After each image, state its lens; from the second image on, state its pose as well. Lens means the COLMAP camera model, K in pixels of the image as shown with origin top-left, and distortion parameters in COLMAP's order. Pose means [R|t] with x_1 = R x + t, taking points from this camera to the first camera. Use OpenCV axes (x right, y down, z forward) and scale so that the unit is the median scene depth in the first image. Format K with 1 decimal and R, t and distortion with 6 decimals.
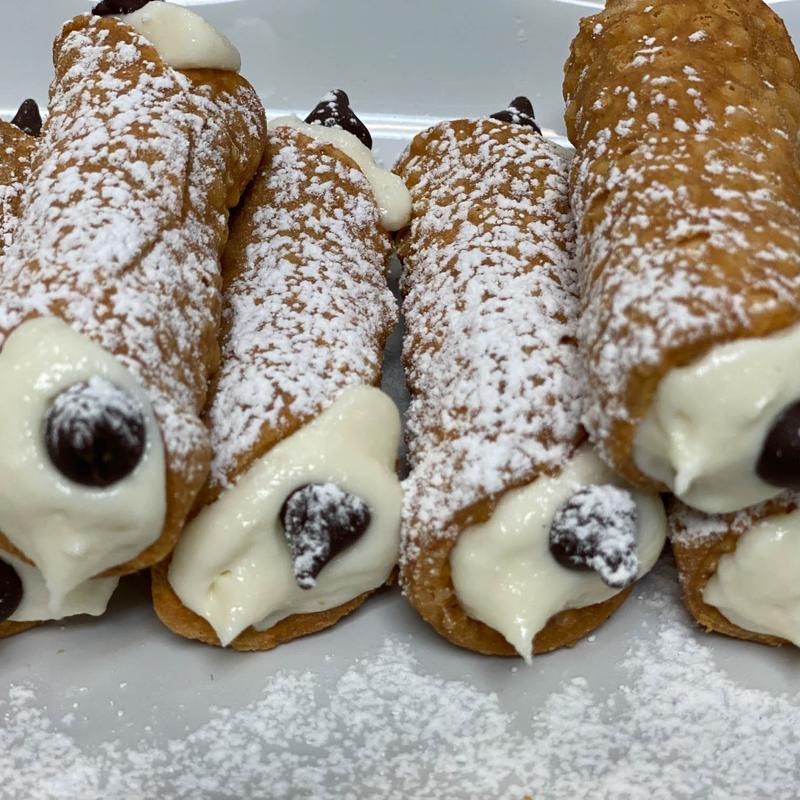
lens RADIAL K [[1594.3, 0, 397.9], [0, 1594.3, 397.5], [0, 0, 1]] dist [0.044777, 0.000000]
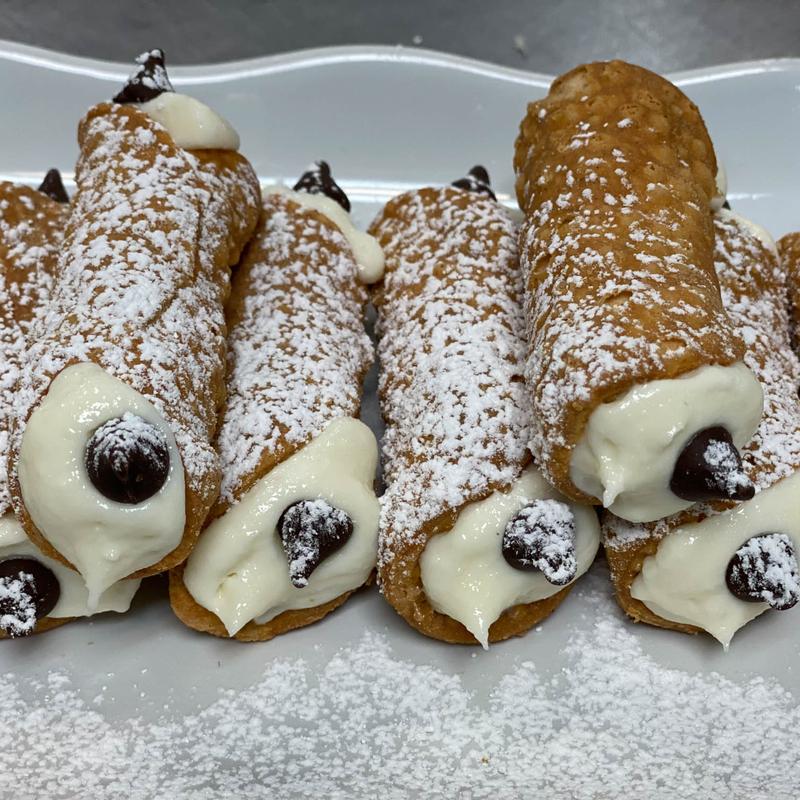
lens RADIAL K [[1594.3, 0, 403.5], [0, 1594.3, 401.5], [0, 0, 1]] dist [0.044777, 0.000000]
pose [[0.999682, -0.004009, 0.024899, -0.008637], [0.004249, 0.999945, -0.009606, -0.007803], [-0.024859, 0.009709, 0.999644, -0.195235]]
